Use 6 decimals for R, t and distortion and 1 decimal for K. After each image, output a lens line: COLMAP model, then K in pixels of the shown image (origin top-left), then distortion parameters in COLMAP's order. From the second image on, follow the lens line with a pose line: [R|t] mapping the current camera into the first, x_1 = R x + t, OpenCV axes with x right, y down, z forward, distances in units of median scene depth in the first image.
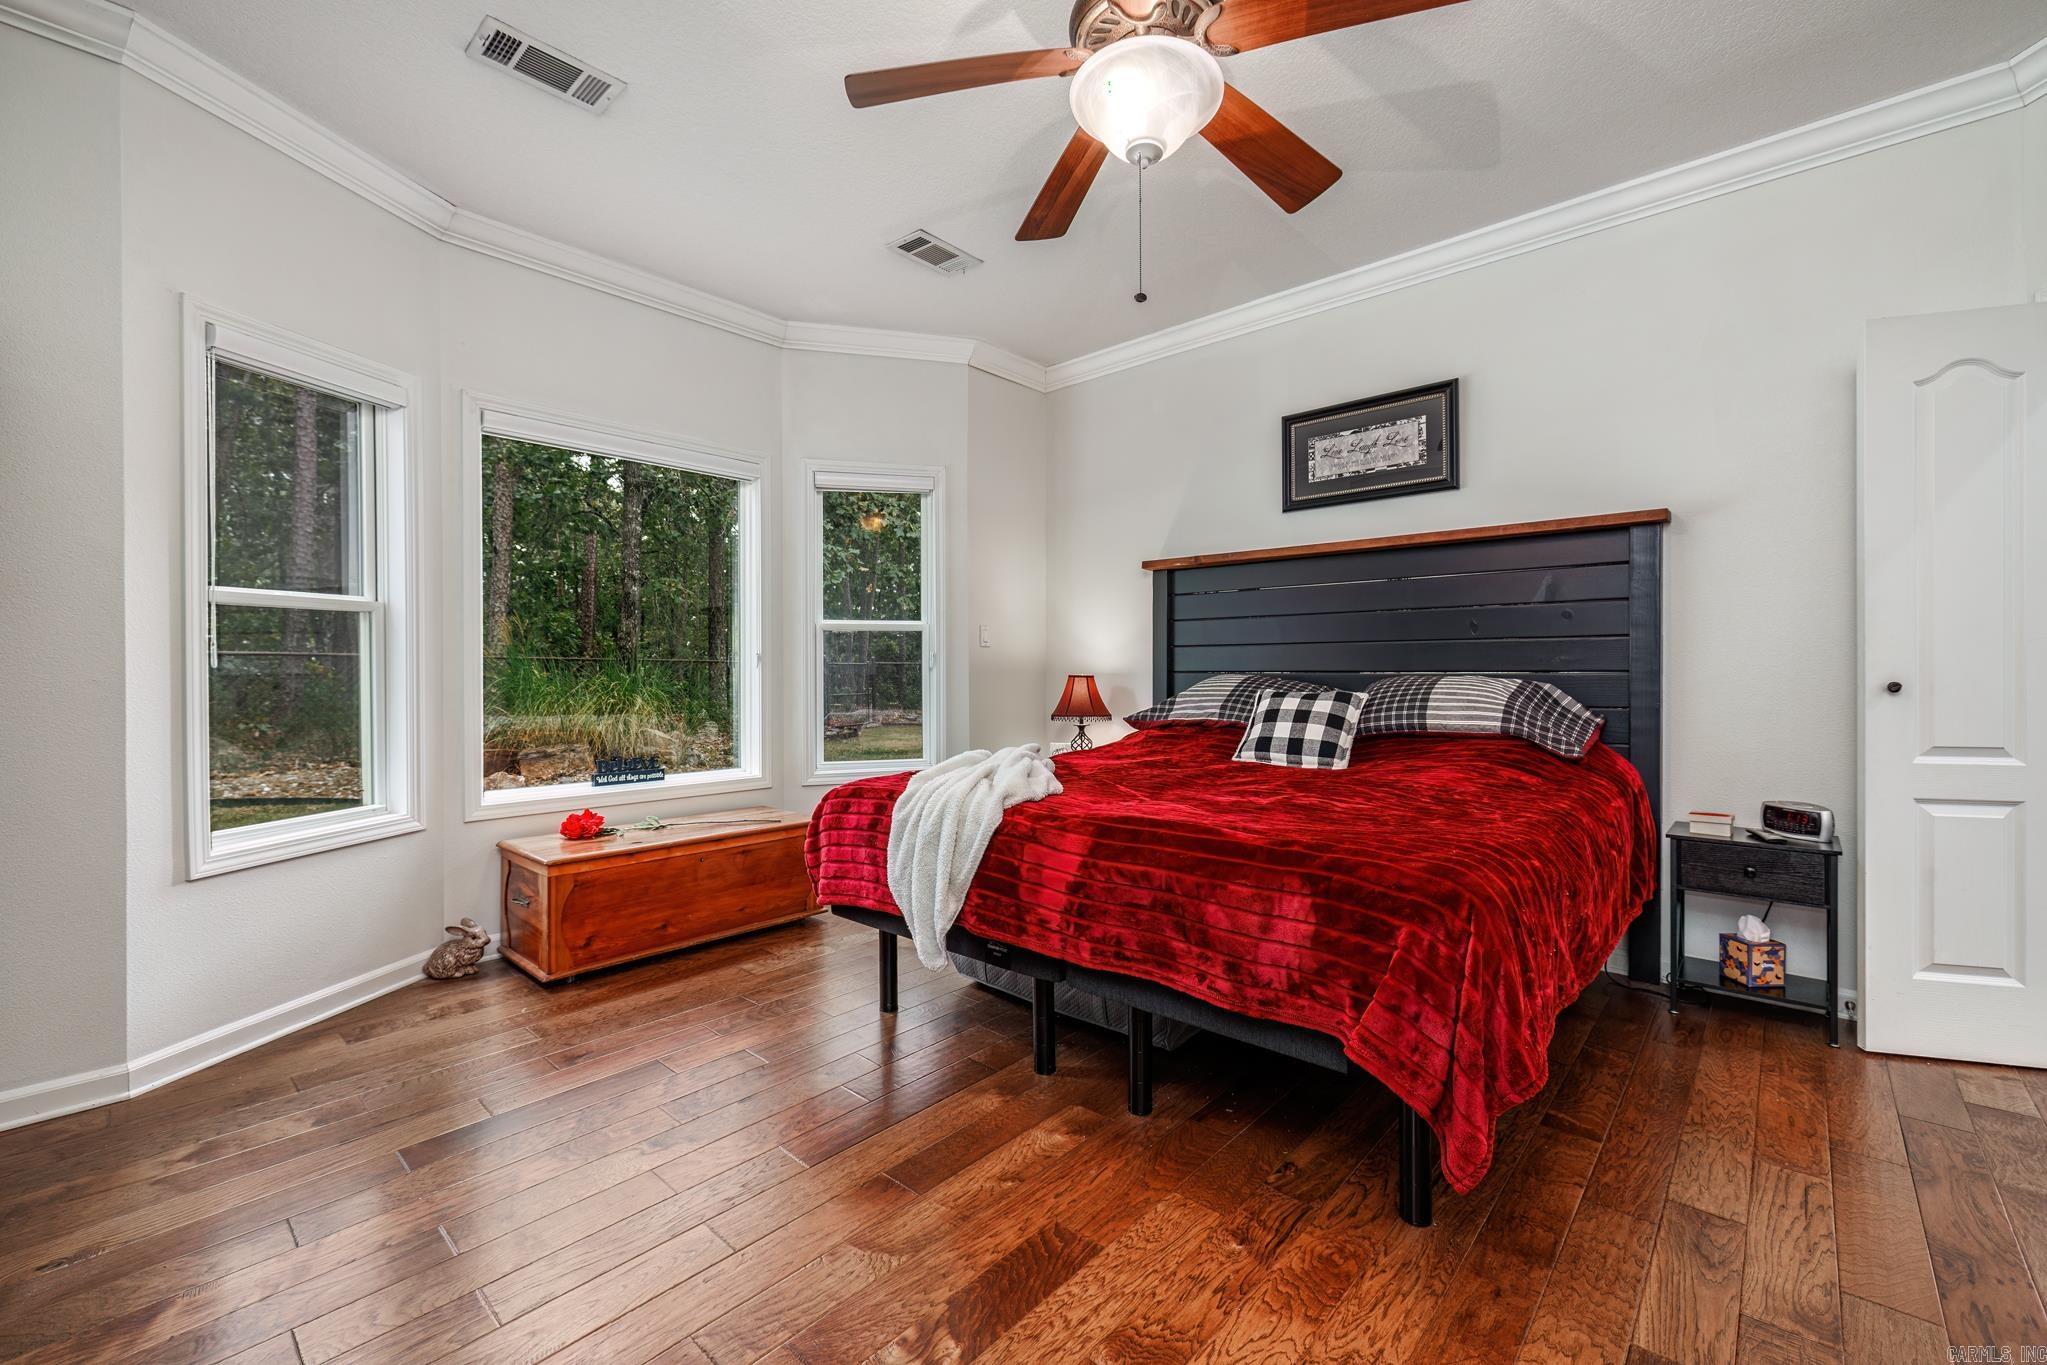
lens RADIAL K [[858.9, 0, 1018.4], [0, 858.9, 673.6], [0, 0, 1]] dist [0.003811, 0.000582]
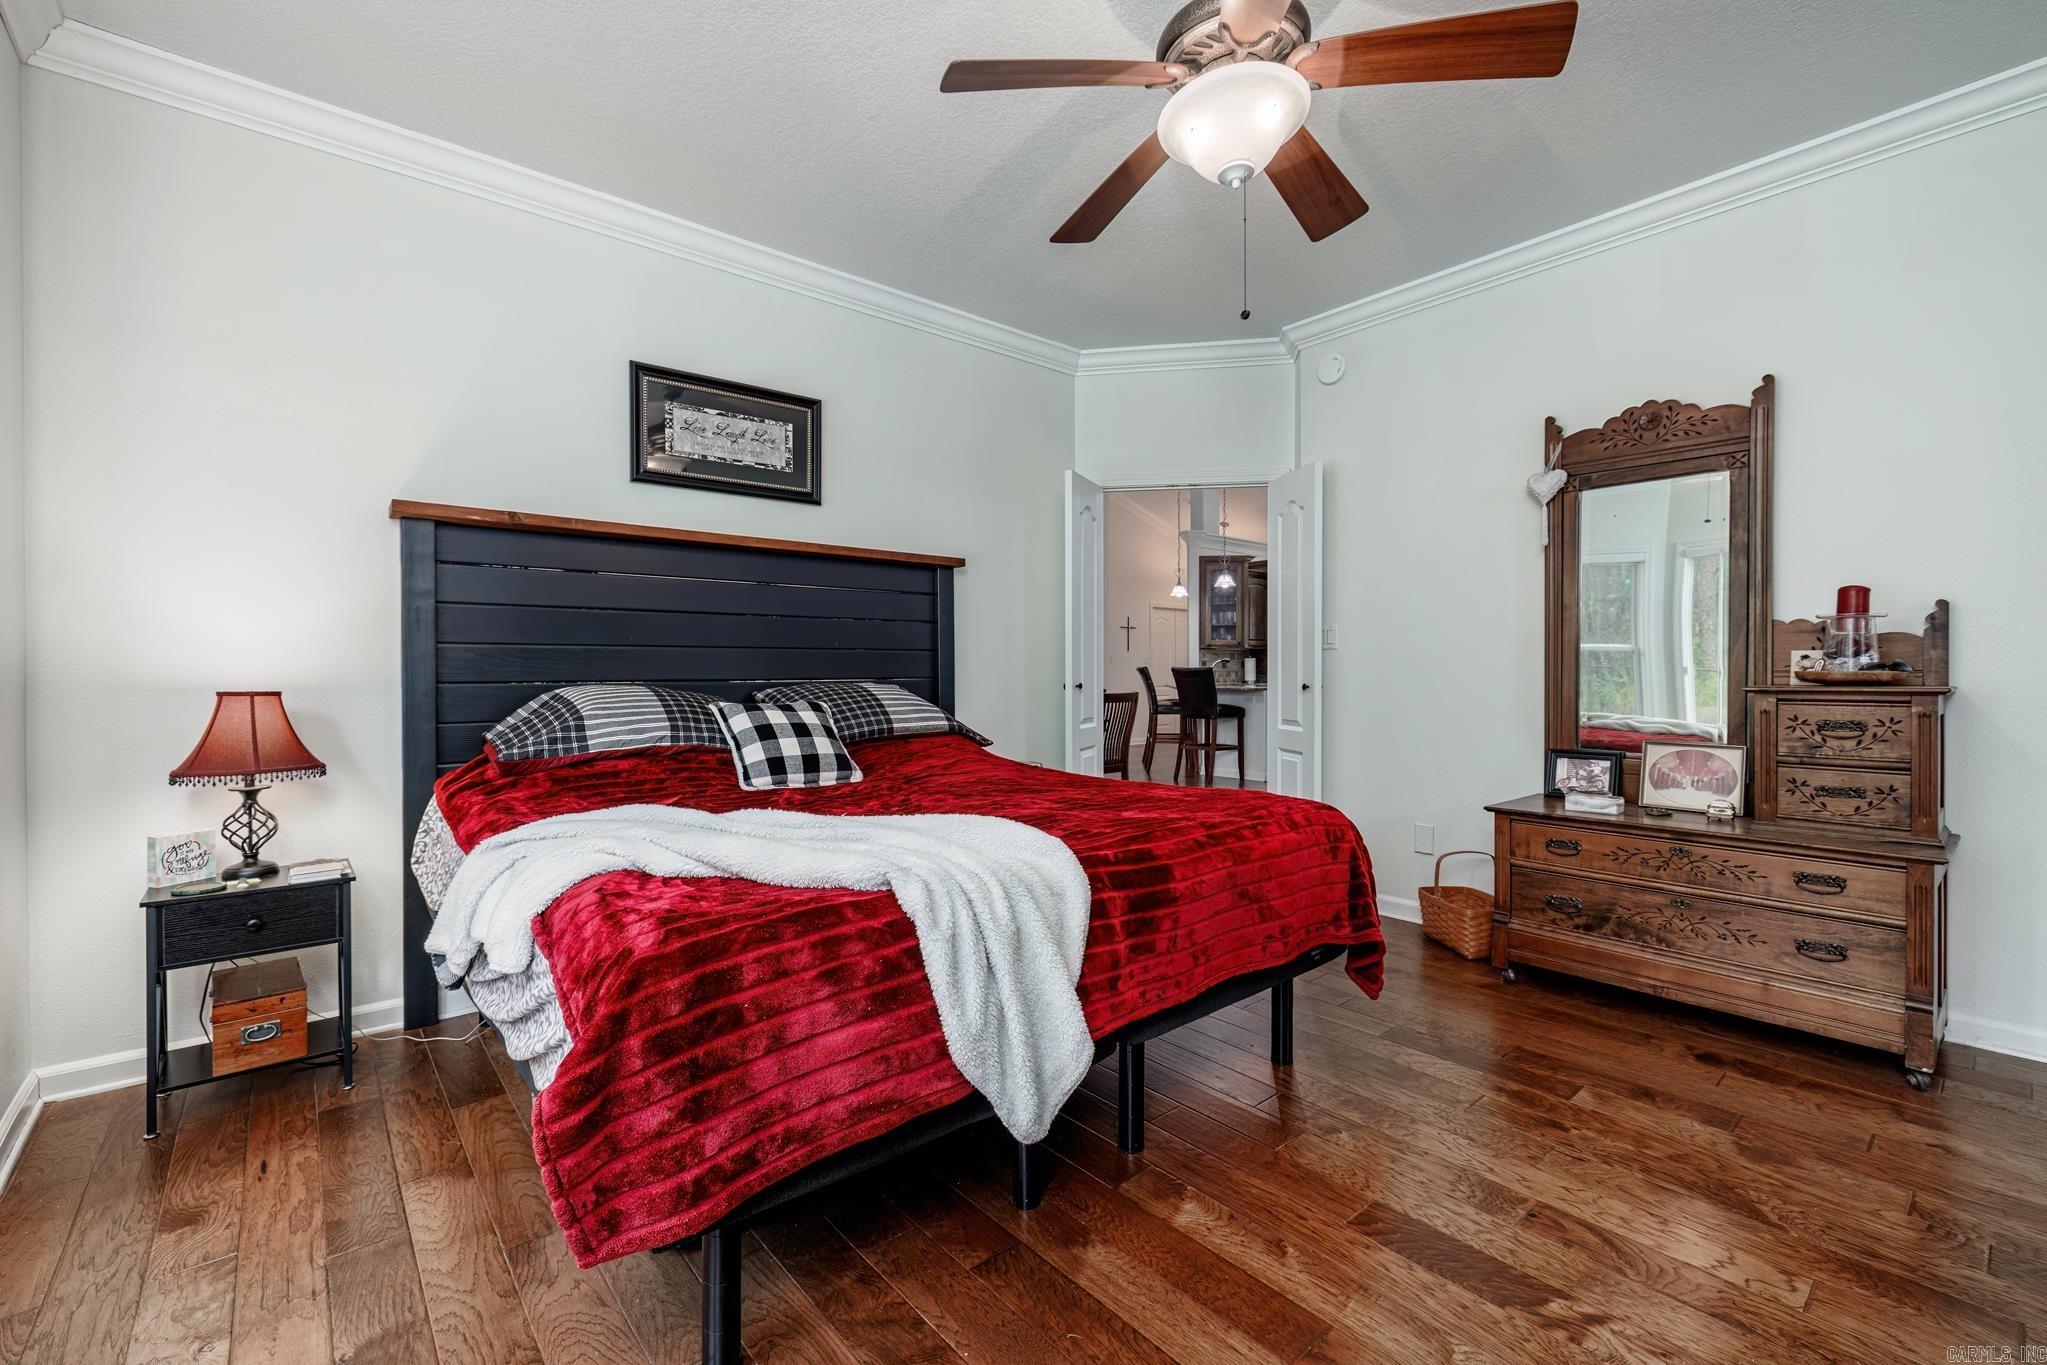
lens RADIAL K [[858.9, 0, 1019.3], [0, 858.9, 676.5], [0, 0, 1]] dist [0.003811, 0.000582]
pose [[0.126221, -0.008565, 0.991965, -0.483152], [0.006194, 0.999950, 0.007846, -0.010926], [-0.991983, 0.005154, 0.126268, 0.597543]]
